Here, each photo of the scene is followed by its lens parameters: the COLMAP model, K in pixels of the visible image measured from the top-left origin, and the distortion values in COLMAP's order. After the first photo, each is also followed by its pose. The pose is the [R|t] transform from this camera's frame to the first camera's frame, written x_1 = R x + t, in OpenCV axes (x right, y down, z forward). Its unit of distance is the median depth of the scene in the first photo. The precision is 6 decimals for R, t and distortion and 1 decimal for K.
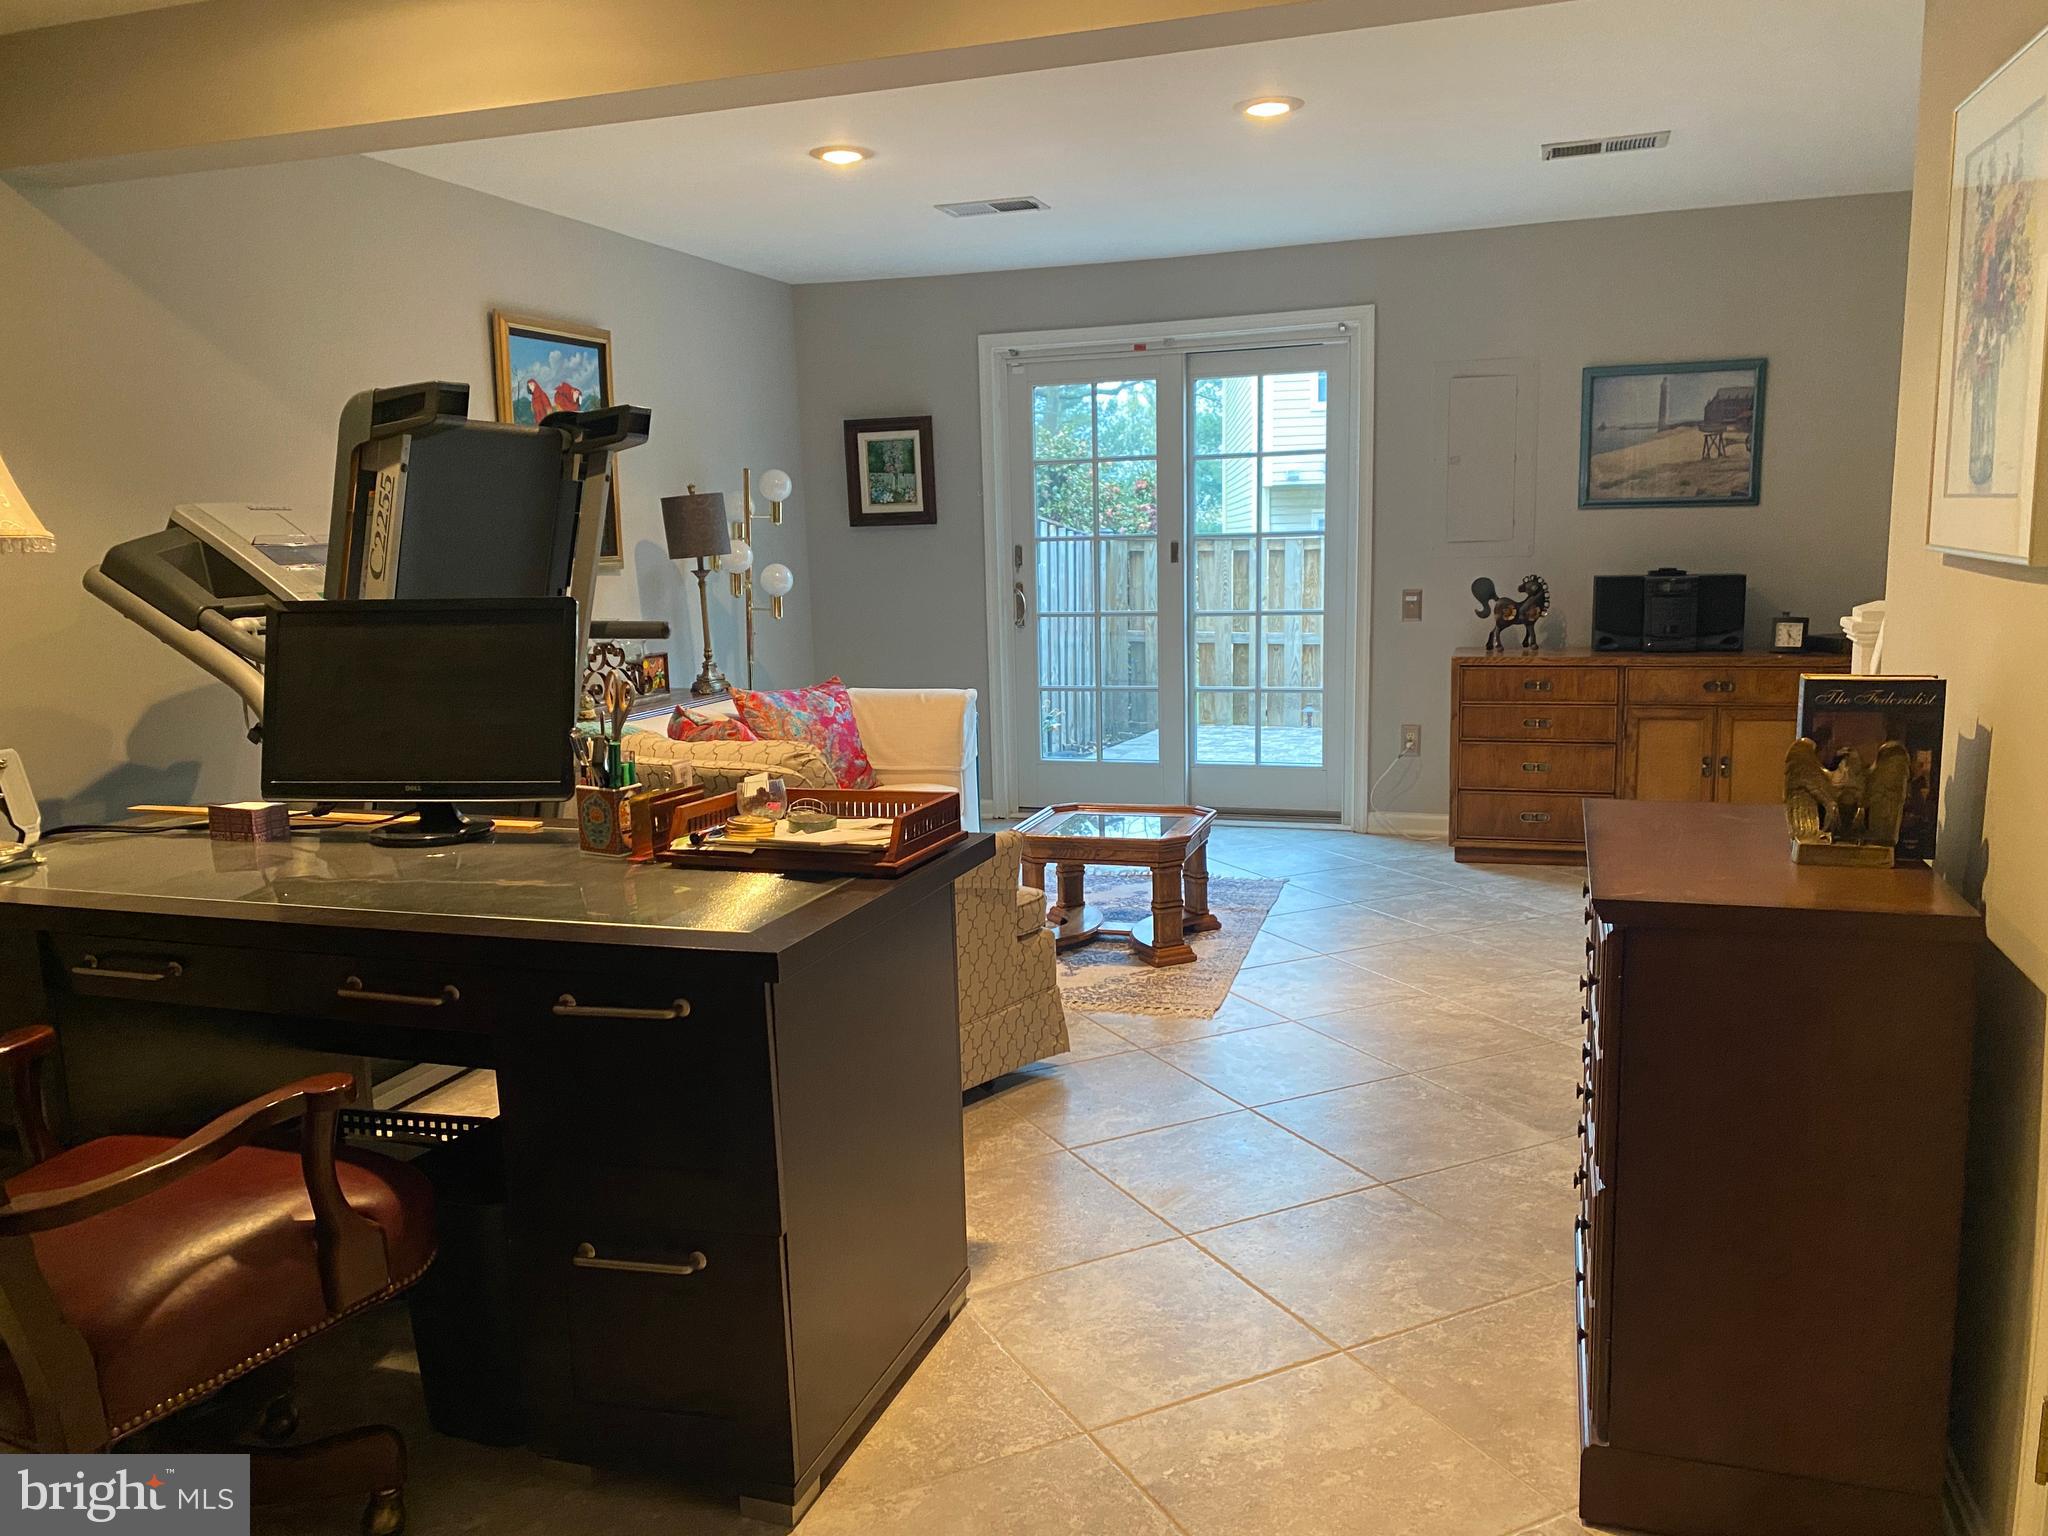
lens RADIAL K [[1527.1, 0, 1028.3], [0, 1527.1, 787.8], [0, 0, 1]] dist [0.031192, -0.041942]
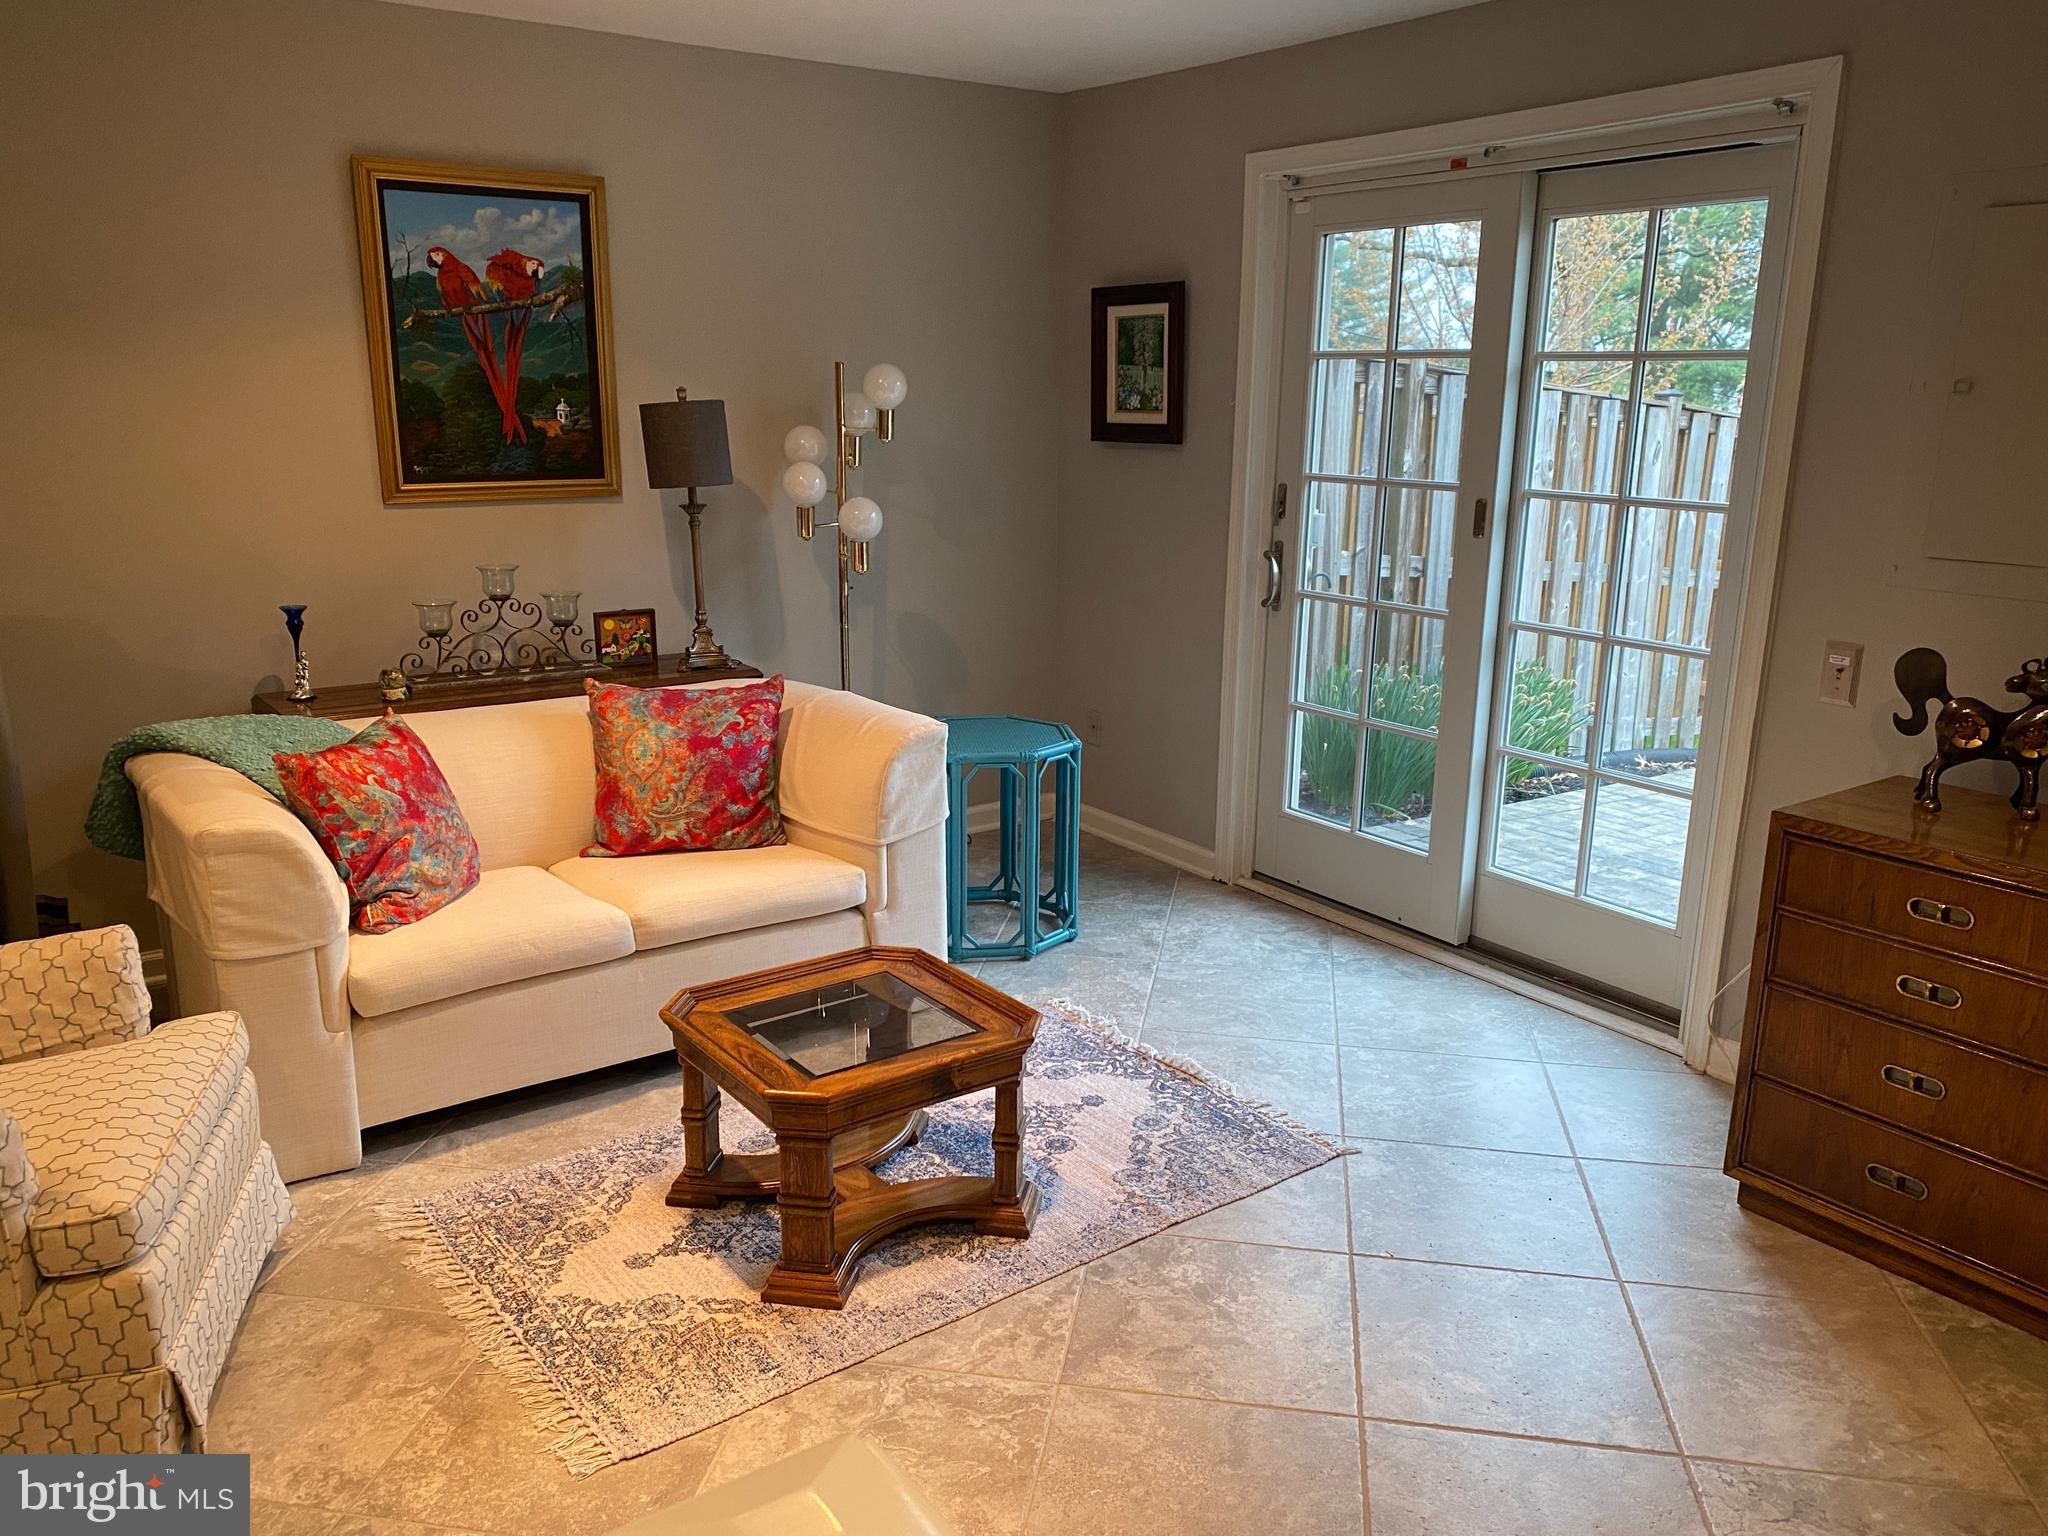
lens RADIAL K [[1527.1, 0, 1028.3], [0, 1527.1, 787.8], [0, 0, 1]] dist [0.031192, -0.041942]
pose [[0.807207, 0.184648, -0.560644, 0.346981], [-0.127657, 0.981944, 0.139605, -0.126053], [0.576299, -0.041120, 0.816204, 0.459510]]
